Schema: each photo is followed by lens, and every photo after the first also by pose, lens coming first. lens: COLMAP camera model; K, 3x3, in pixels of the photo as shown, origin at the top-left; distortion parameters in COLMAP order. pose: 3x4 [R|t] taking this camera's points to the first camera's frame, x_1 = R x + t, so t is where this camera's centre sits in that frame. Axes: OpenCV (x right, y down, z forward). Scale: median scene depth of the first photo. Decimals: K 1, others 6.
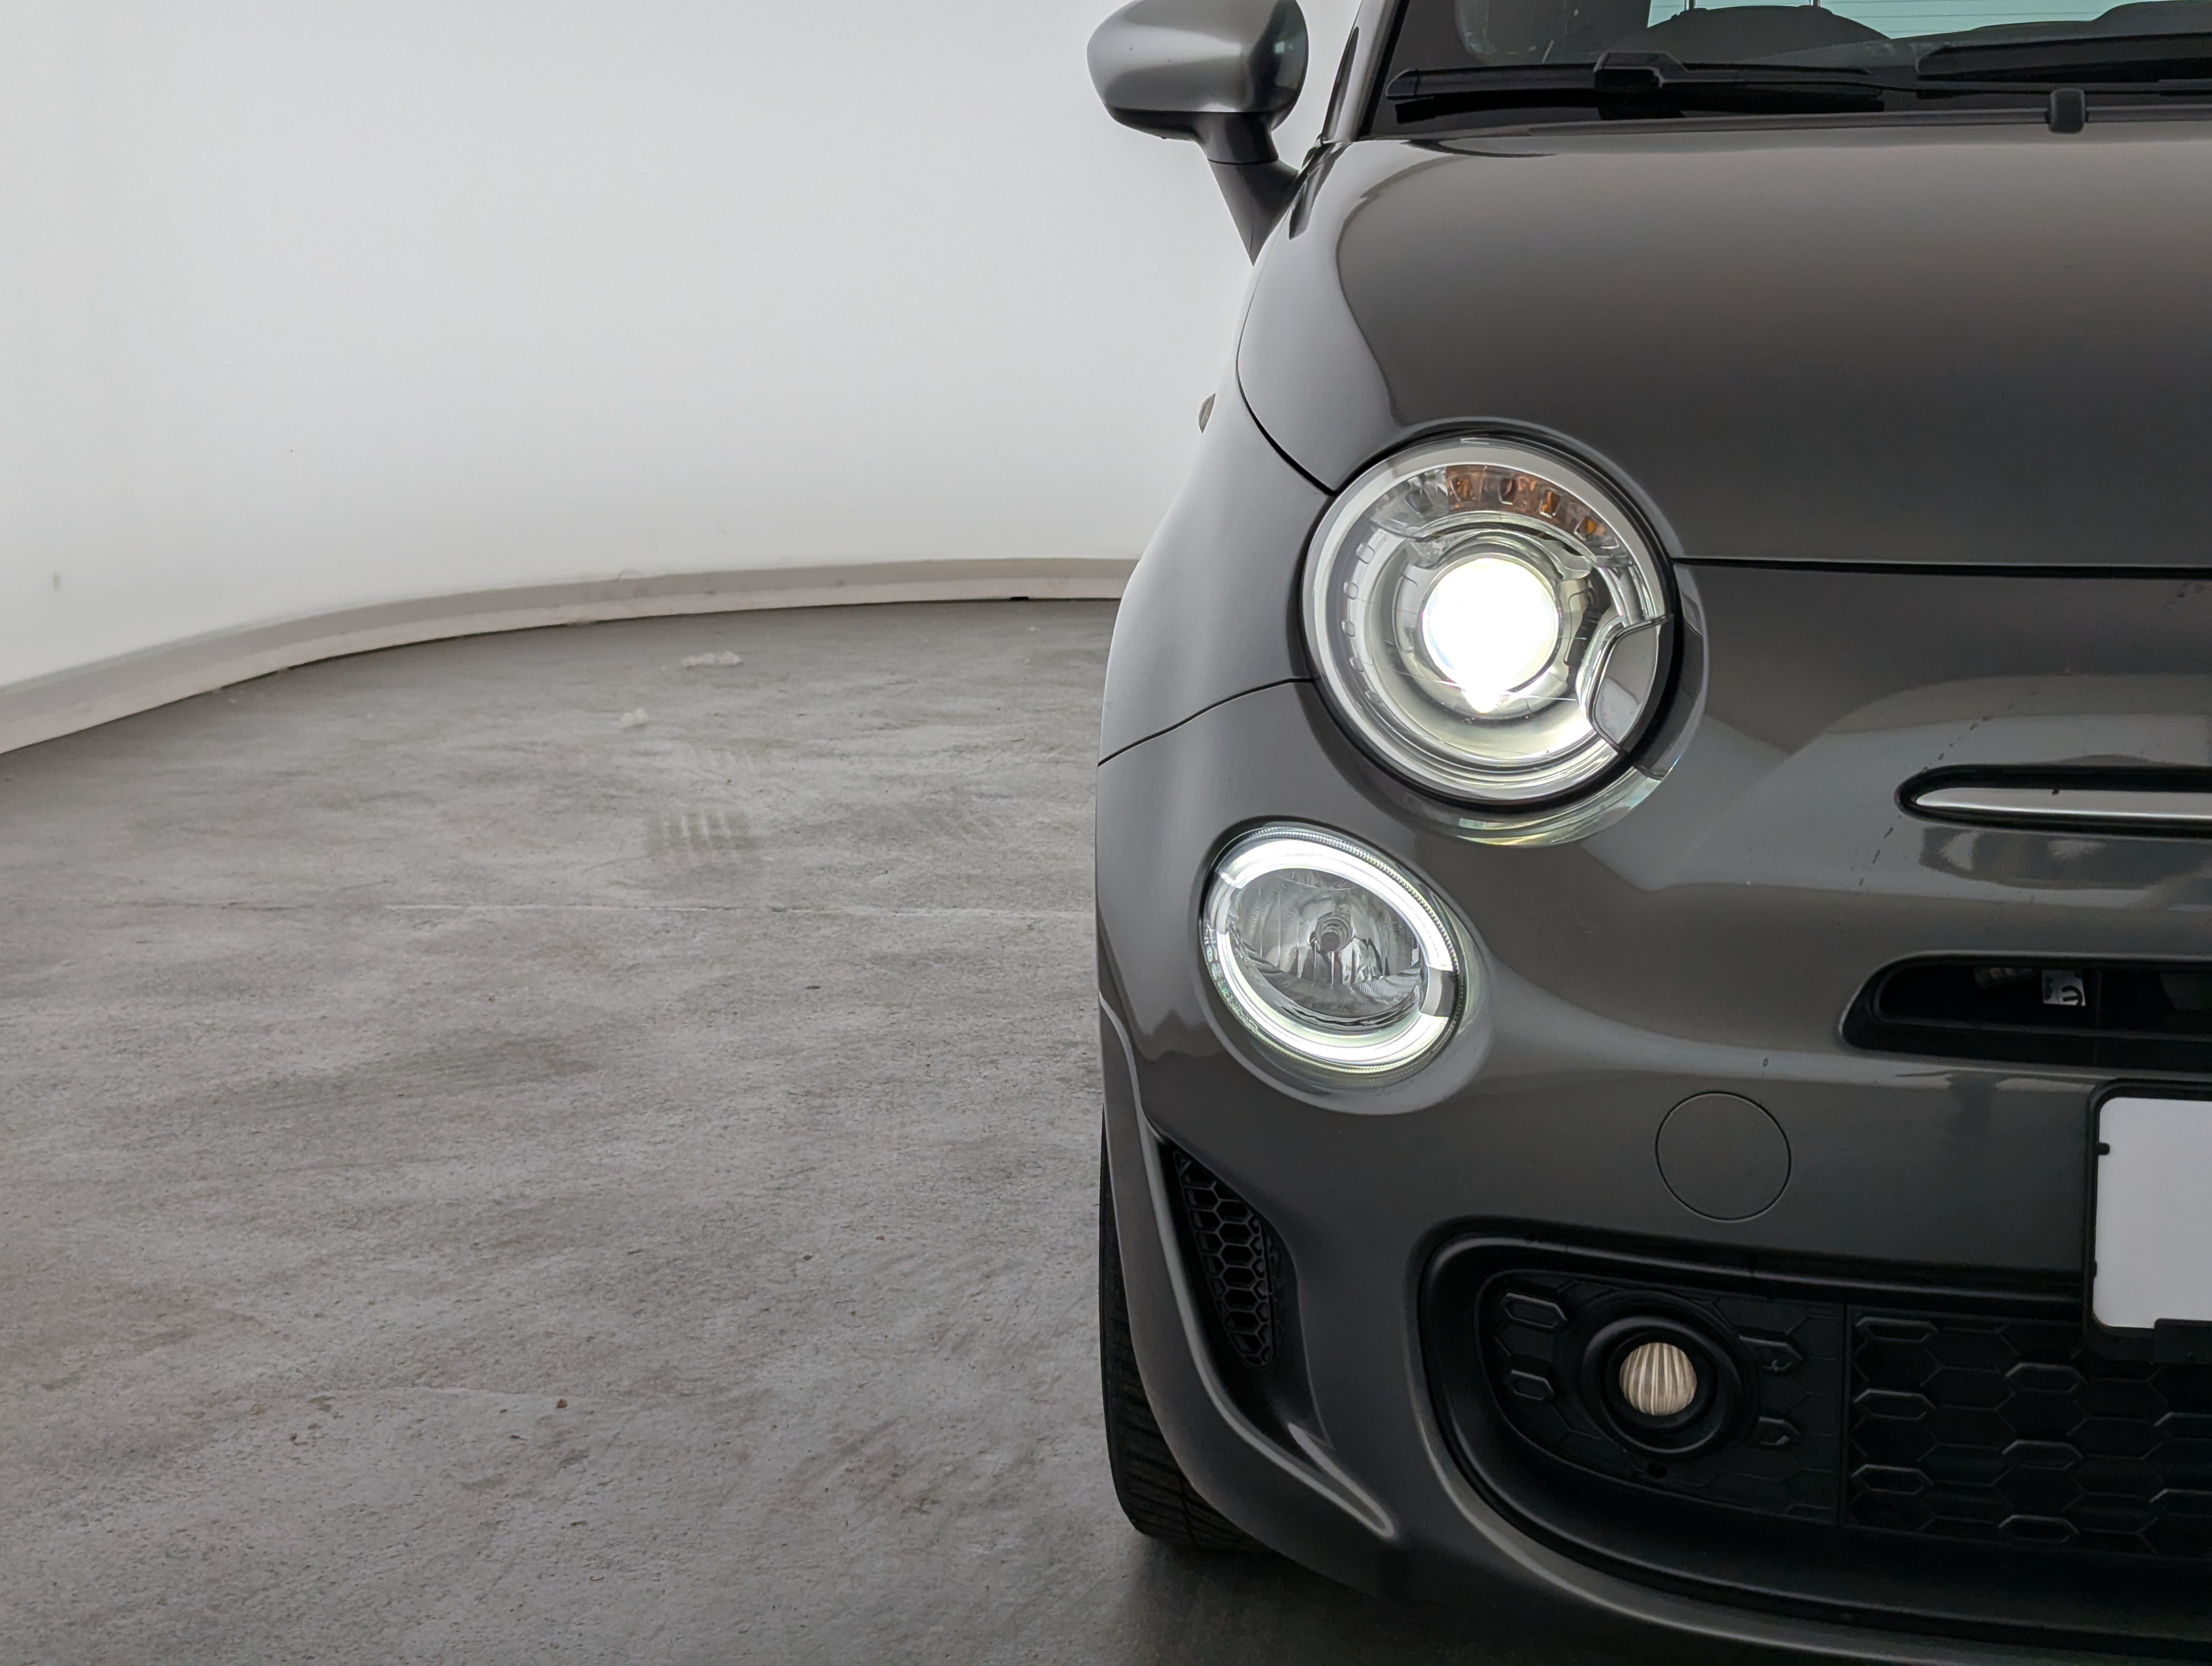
lens RADIAL K [[3240.6, 0, 1106.0], [0, 3240.6, 833.0], [0, 0, 1]] dist [0.044241, 0.033340]
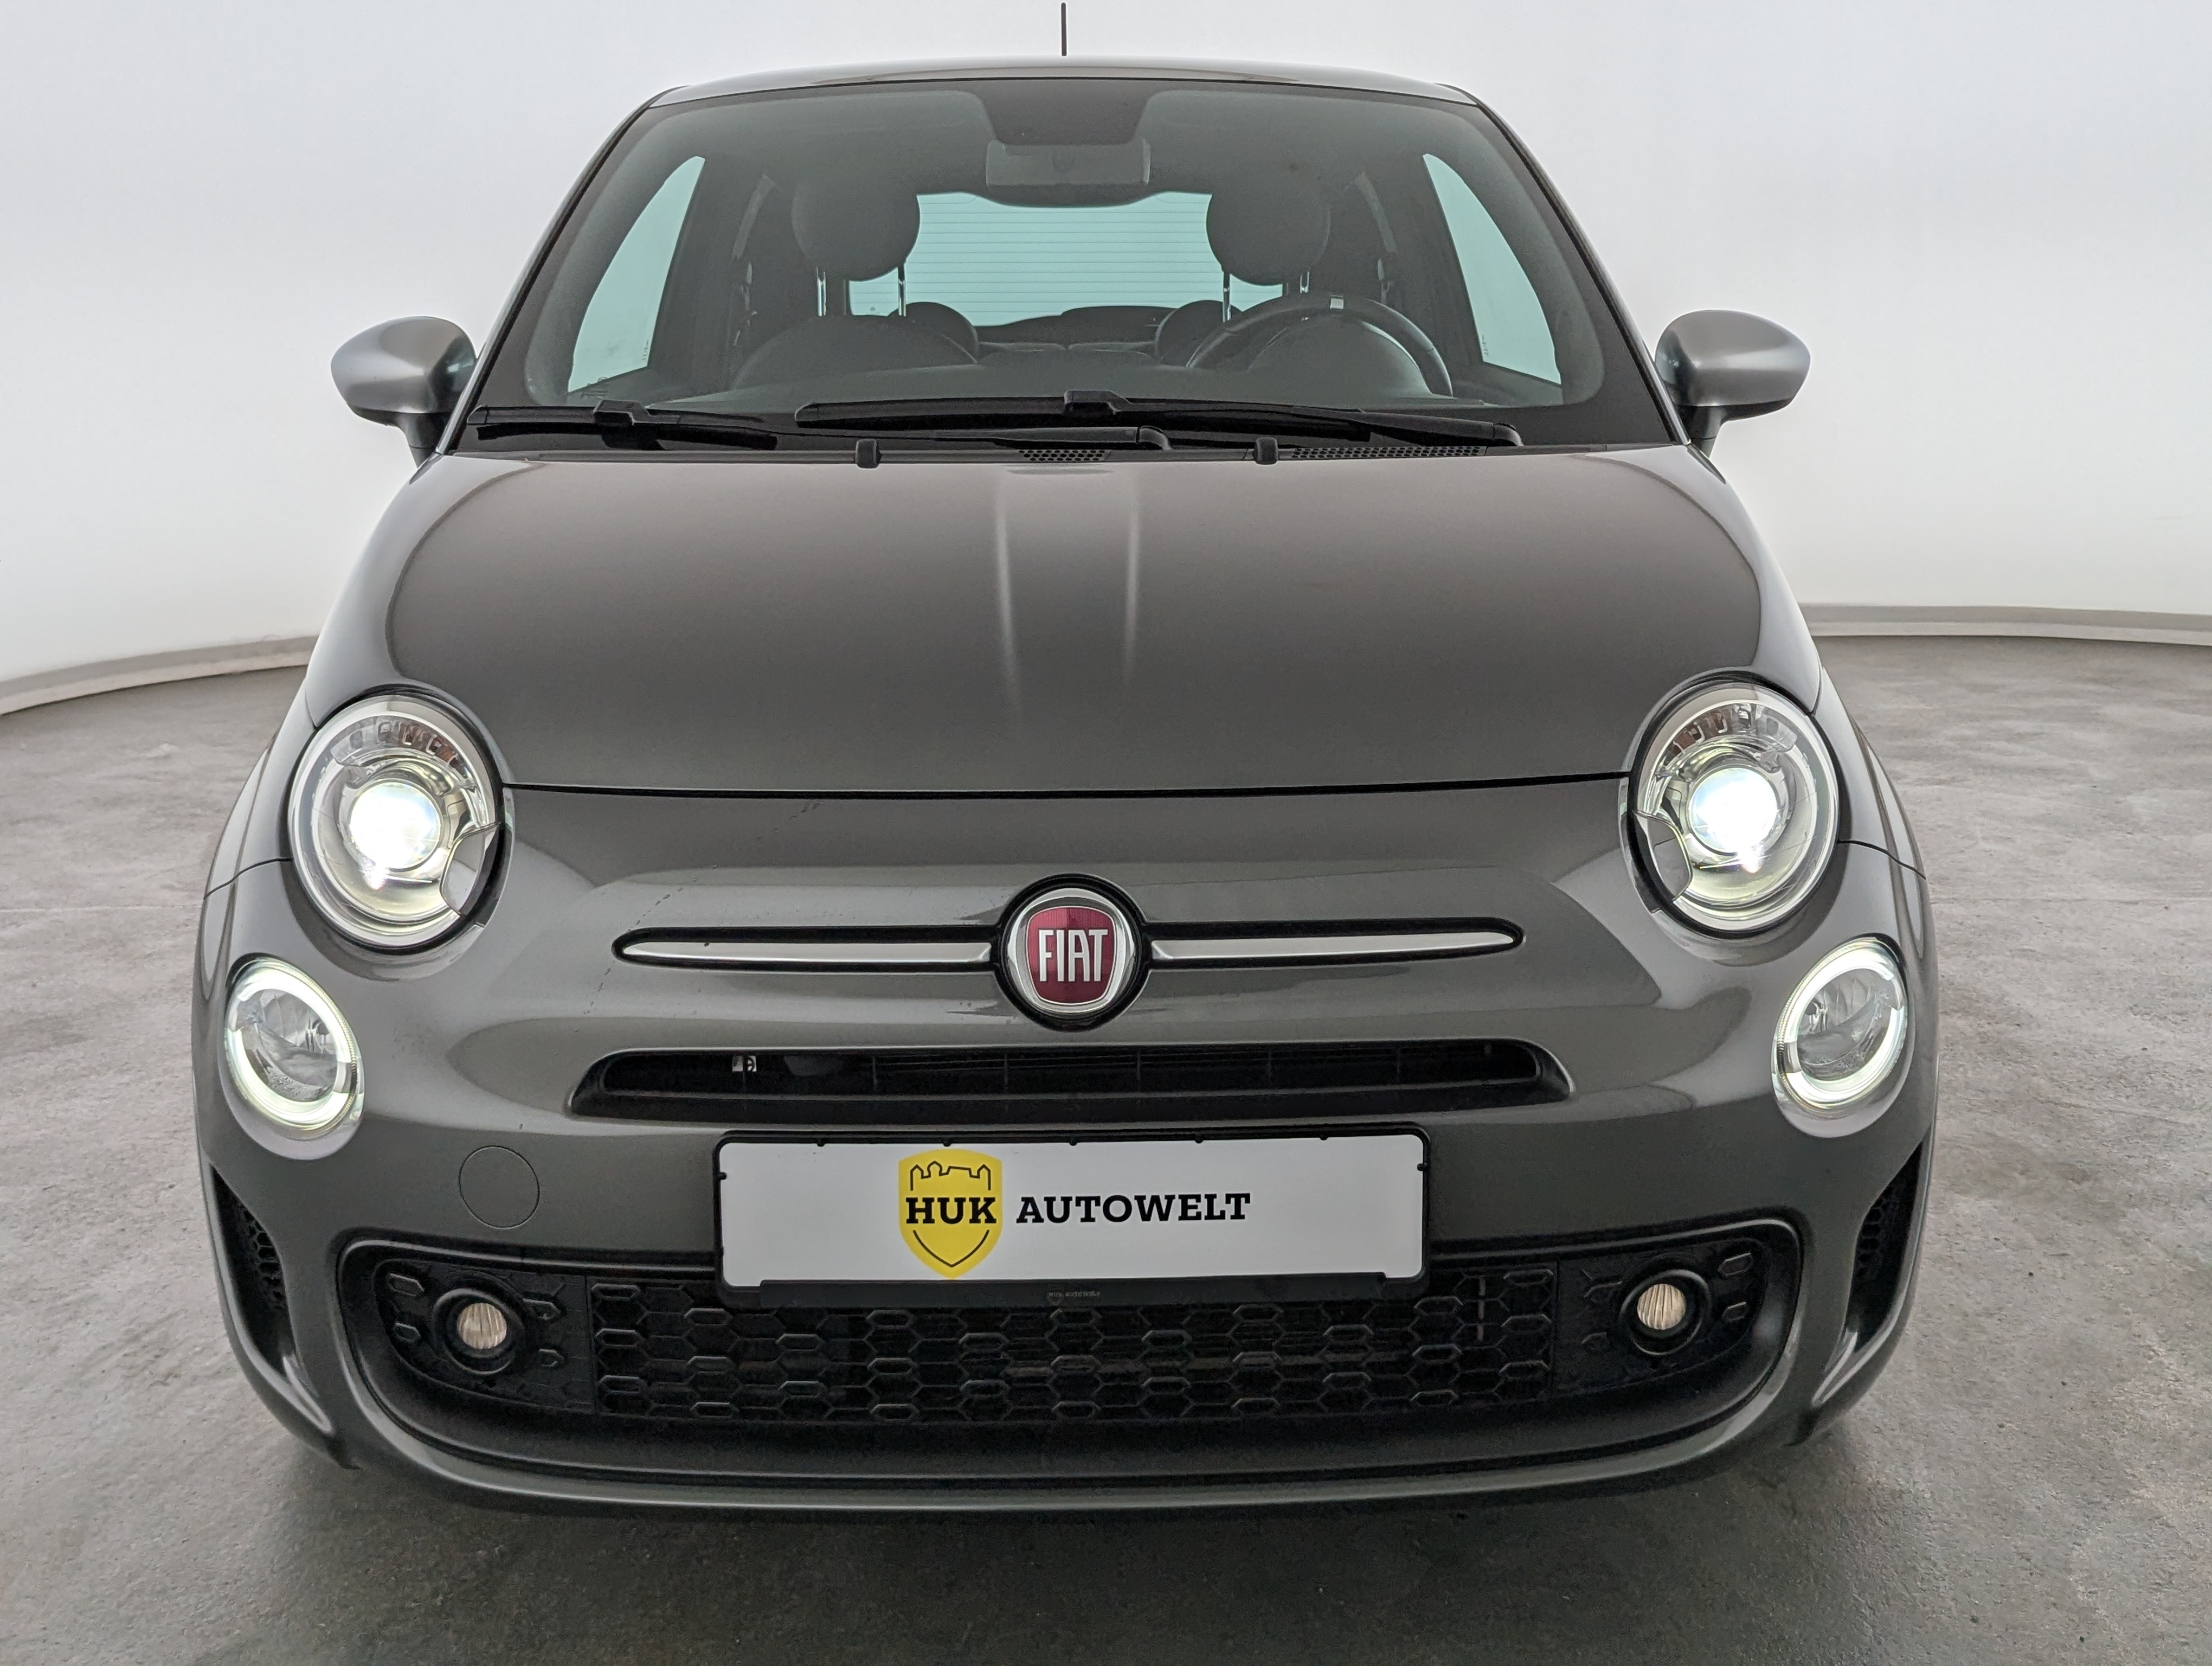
lens RADIAL K [[2168.8, 0, 1066.5], [0, 2168.8, 807.3], [0, 0, 1]] dist [-0.002267, -0.006426]
pose [[0.985937, -0.026659, 0.164978, 0.189948], [0.024095, 0.999556, 0.017521, -0.060295], [-0.165372, -0.013300, 0.986142, -0.037382]]
